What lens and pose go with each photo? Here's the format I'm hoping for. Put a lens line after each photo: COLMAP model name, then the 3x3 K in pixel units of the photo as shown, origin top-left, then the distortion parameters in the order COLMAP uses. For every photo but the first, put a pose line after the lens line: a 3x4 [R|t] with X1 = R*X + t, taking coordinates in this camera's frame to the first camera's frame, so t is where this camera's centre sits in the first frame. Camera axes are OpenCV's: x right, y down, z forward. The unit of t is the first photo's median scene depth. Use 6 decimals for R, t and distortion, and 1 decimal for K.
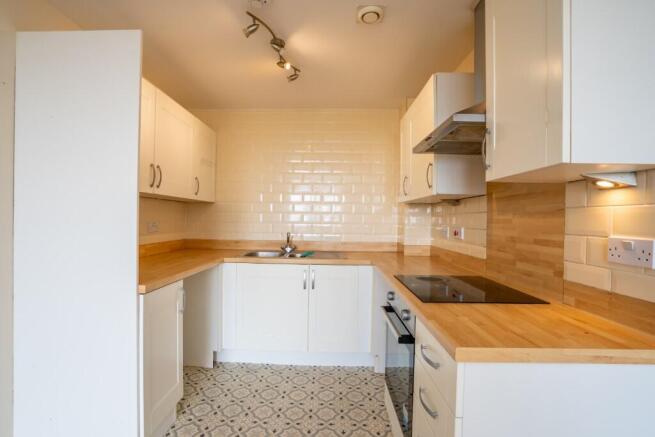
lens RADIAL K [[313.0, 0, 327.6], [0, 313.0, 219.2], [0, 0, 1]] dist [-0.044410, 0.018374]
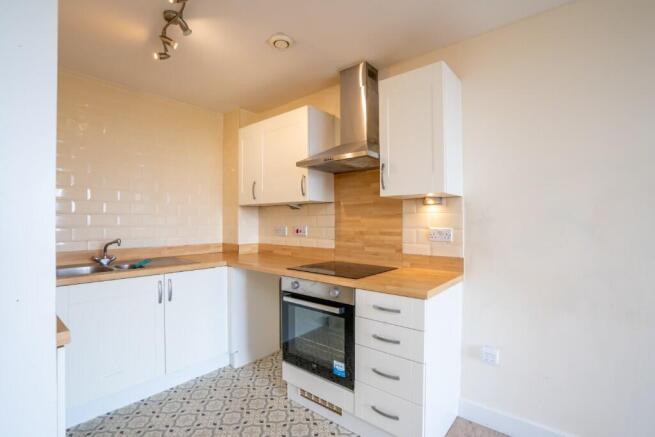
lens RADIAL K [[313.0, 0, 327.9], [0, 313.0, 218.4], [0, 0, 1]] dist [-0.044410, 0.018374]
pose [[0.615033, -0.006674, 0.788473, -0.532528], [0.008366, 0.999963, 0.001939, -0.008050], [-0.788457, 0.005404, 0.615066, 0.132336]]
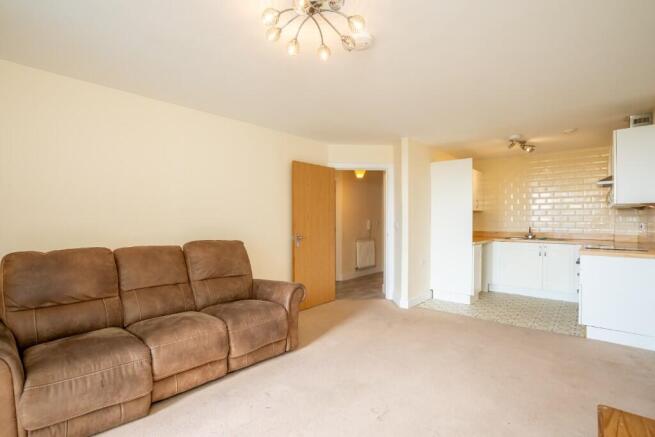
lens RADIAL K [[313.0, 0, 322.7], [0, 313.0, 223.0], [0, 0, 1]] dist [-0.044410, 0.018374]
pose [[0.751262, -0.007097, -0.659966, 0.199820], [0.015829, 0.999848, 0.007266, -0.016793], [0.659815, -0.015905, 0.751260, -1.514904]]
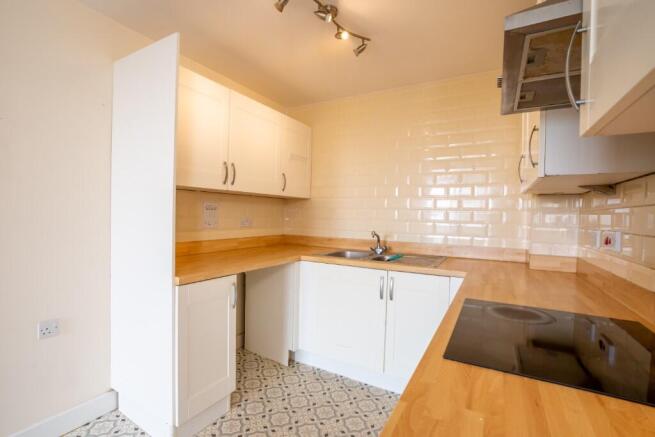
lens RADIAL K [[313.0, 0, 321.6], [0, 313.0, 219.0], [0, 0, 1]] dist [-0.044410, 0.018374]
pose [[0.872818, 0.012526, -0.487886, 0.226005], [-0.008433, 0.999908, 0.010585, 0.000613], [0.487974, -0.005125, 0.872843, 0.219185]]
